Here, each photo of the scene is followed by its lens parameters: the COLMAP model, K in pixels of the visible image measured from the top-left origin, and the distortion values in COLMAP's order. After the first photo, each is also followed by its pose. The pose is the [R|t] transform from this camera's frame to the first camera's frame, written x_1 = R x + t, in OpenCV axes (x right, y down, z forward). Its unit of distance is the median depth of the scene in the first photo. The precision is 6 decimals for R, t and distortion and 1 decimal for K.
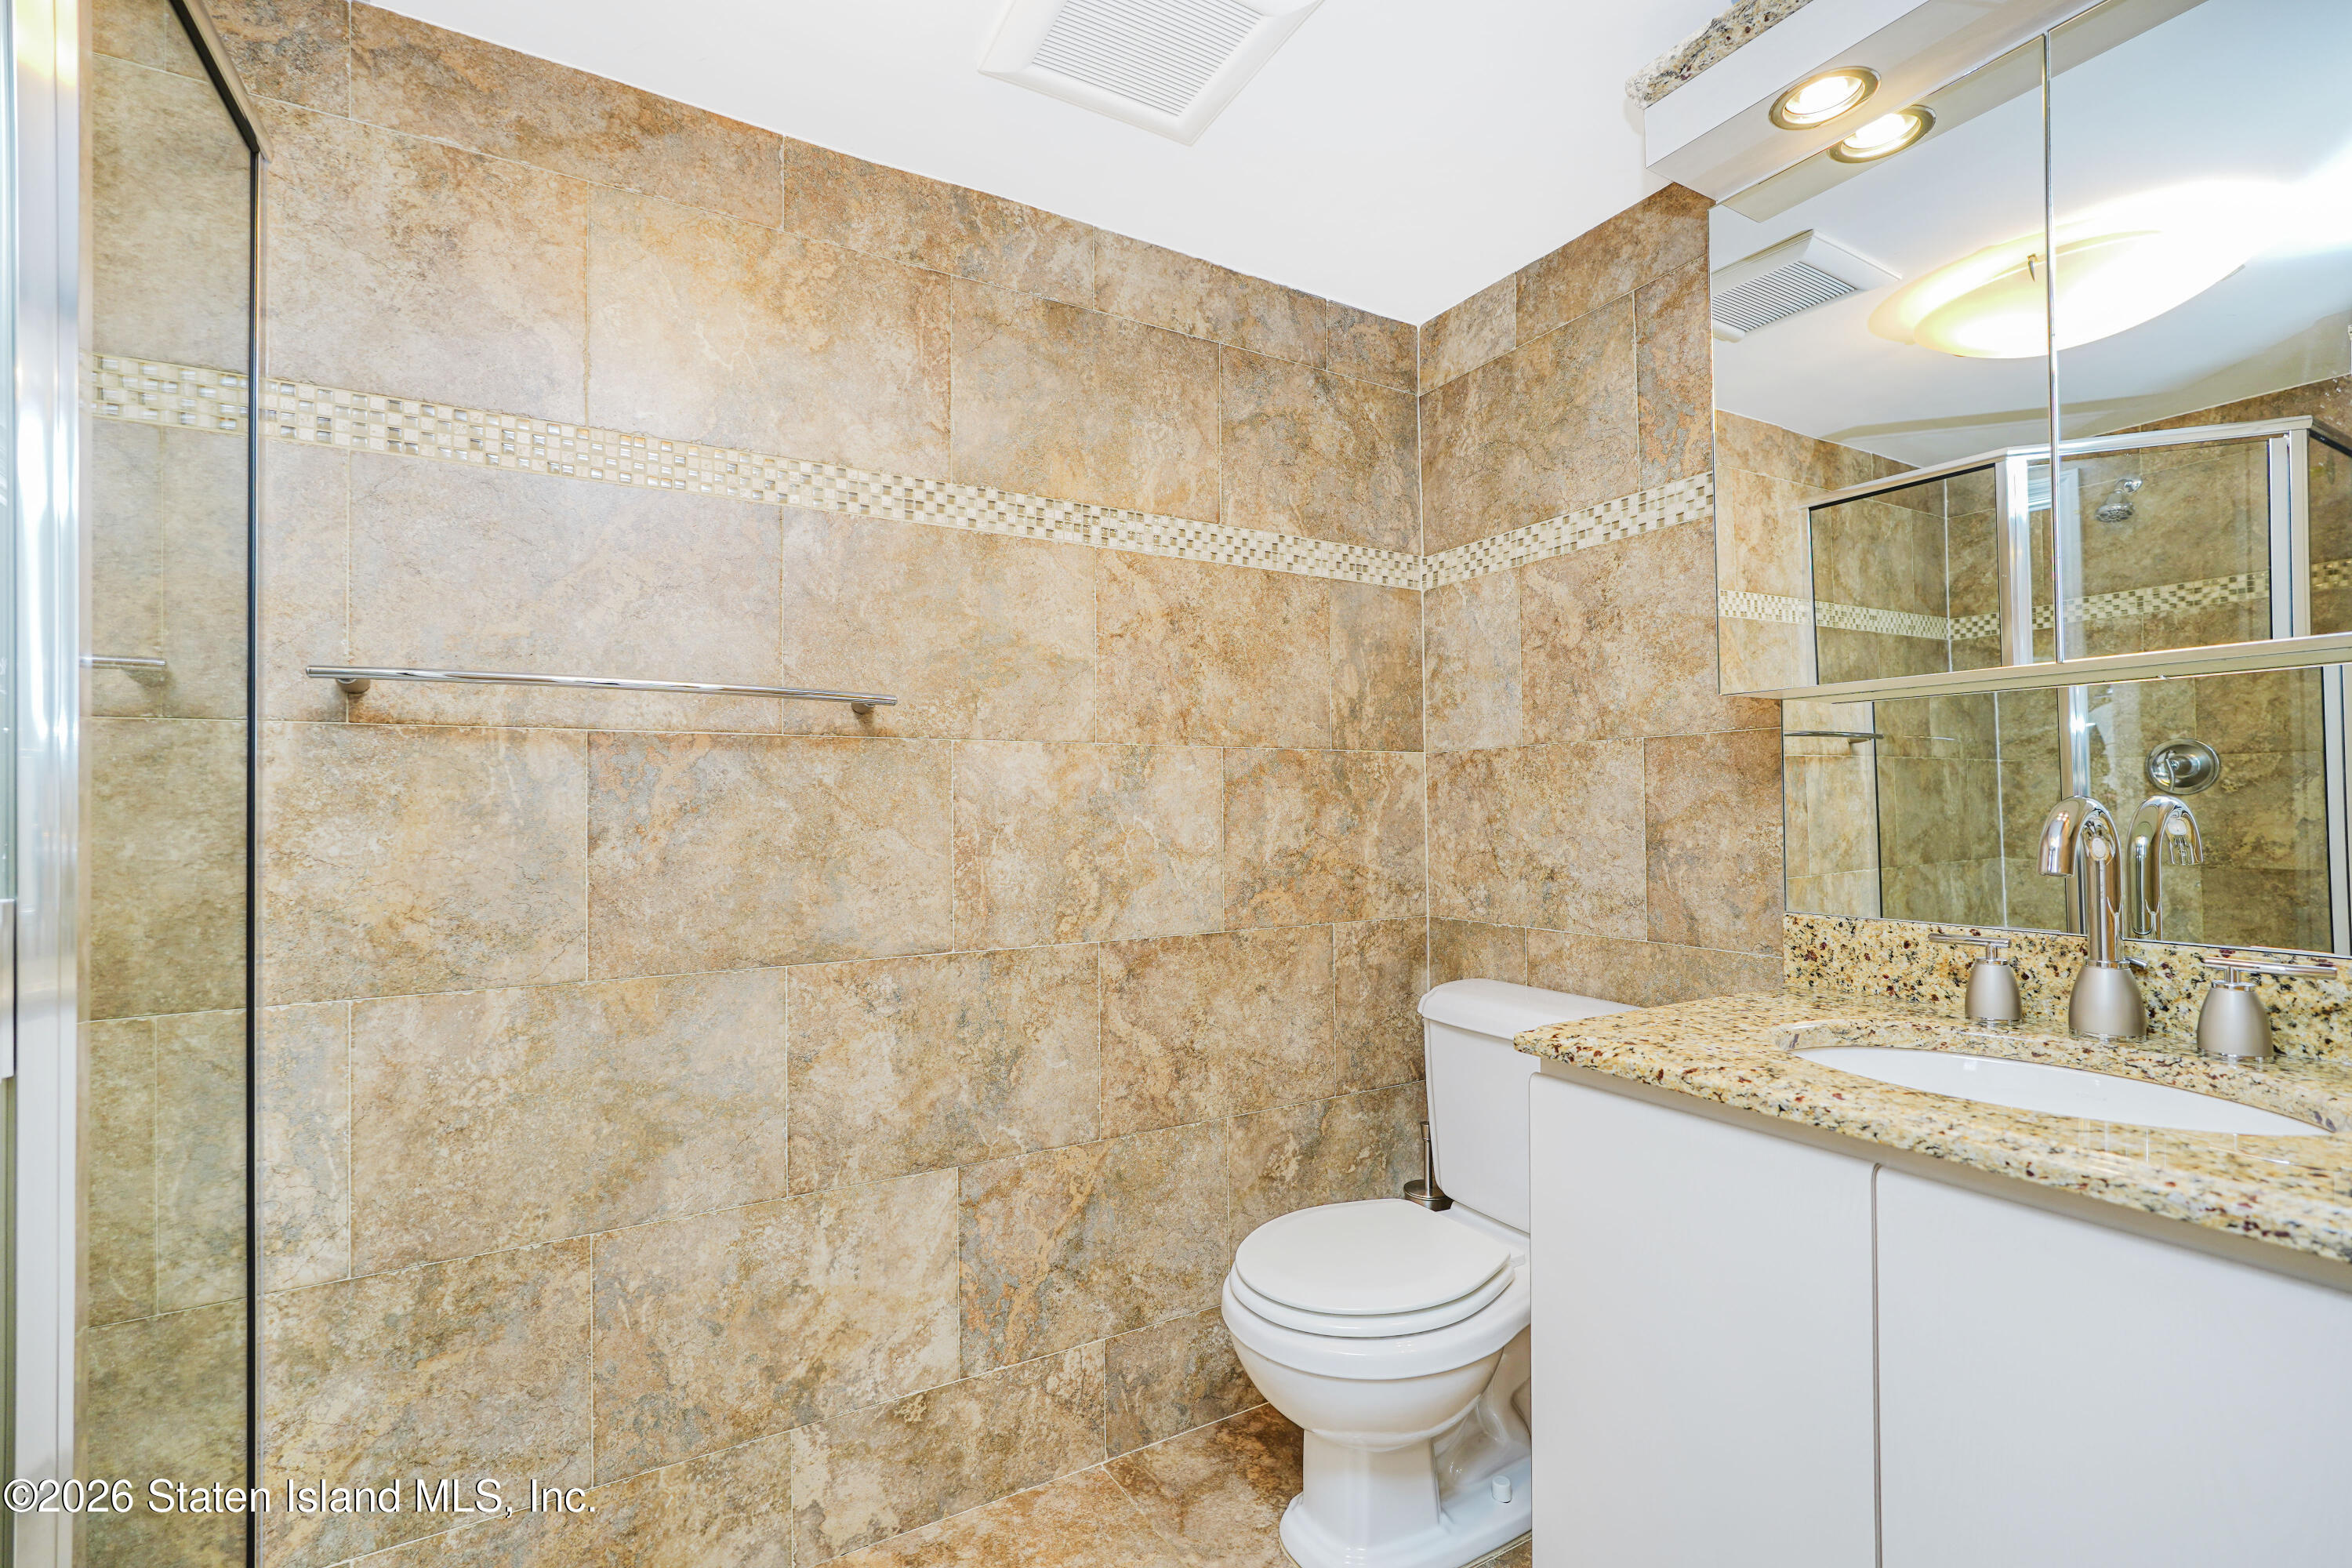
lens RADIAL K [[1046.3, 0, 1180.9], [0, 1046.3, 792.2], [0, 0, 1]] dist [-0.017137, 0.010641]
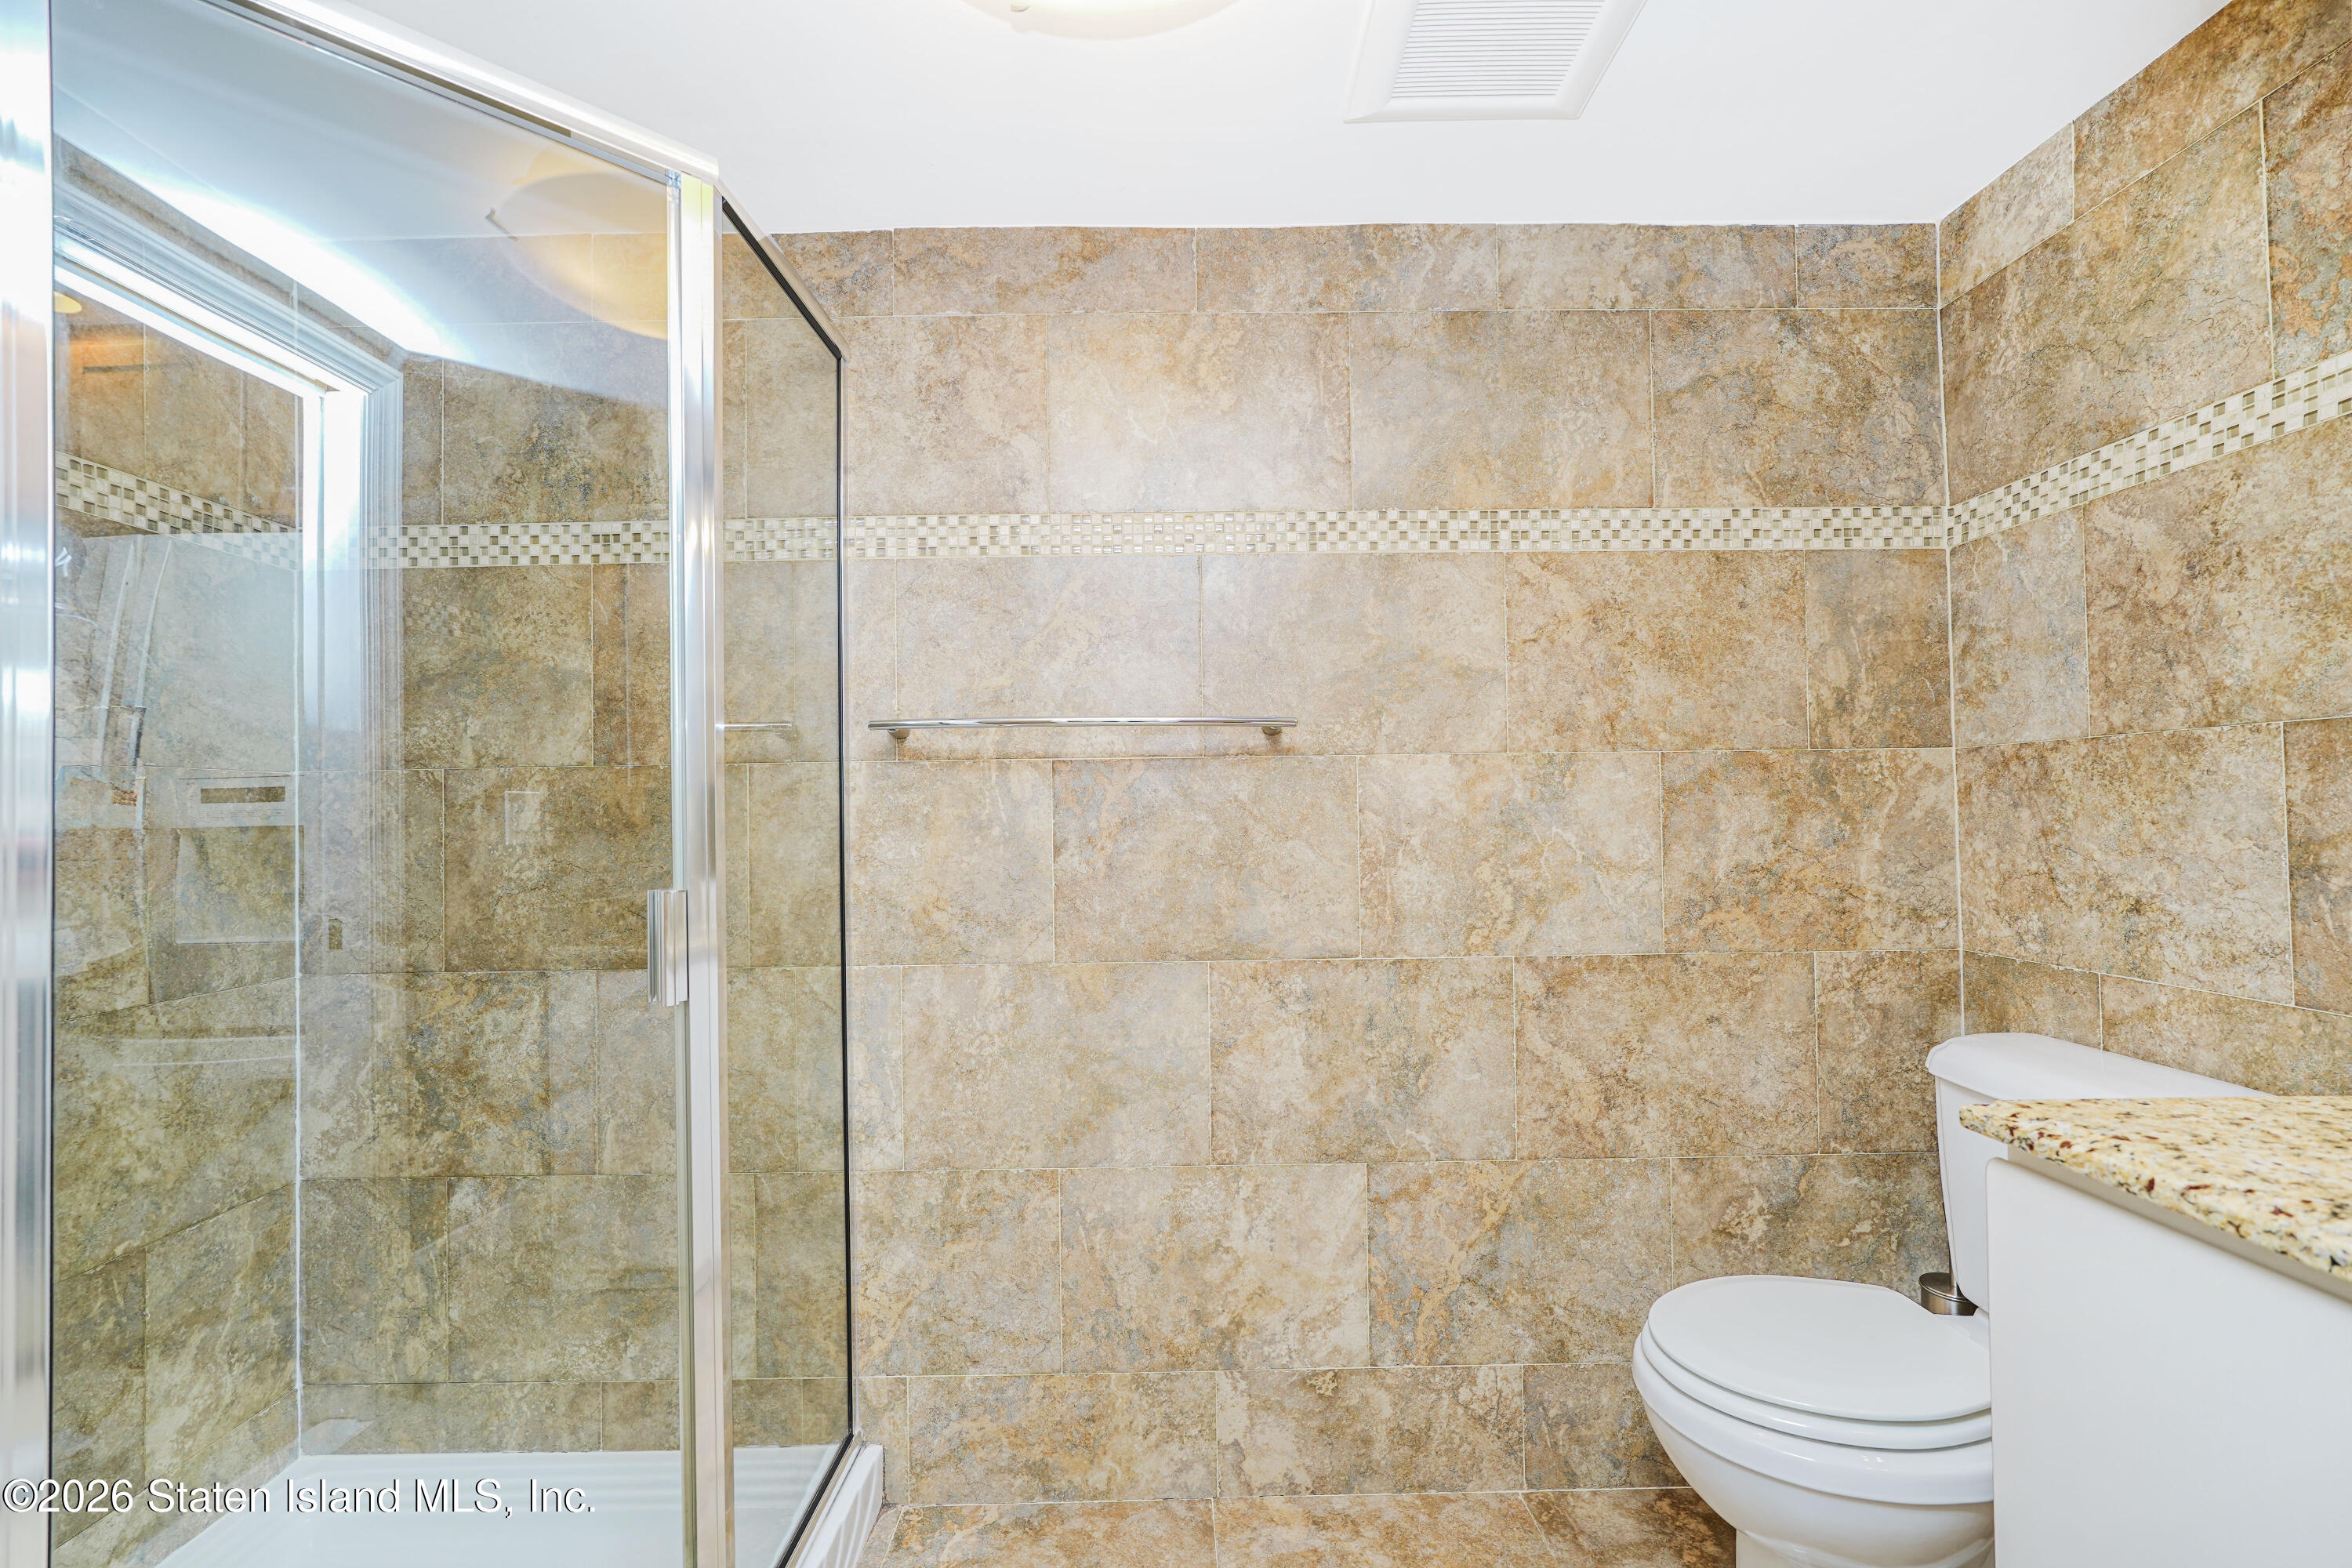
lens RADIAL K [[1046.3, 0, 1170.2], [0, 1046.3, 793.6], [0, 0, 1]] dist [-0.017137, 0.010641]
pose [[0.867186, -0.012412, -0.497829, 0.140224], [0.014198, 0.999899, -0.000198, -0.014190], [0.497782, -0.006897, 0.867275, -0.003324]]
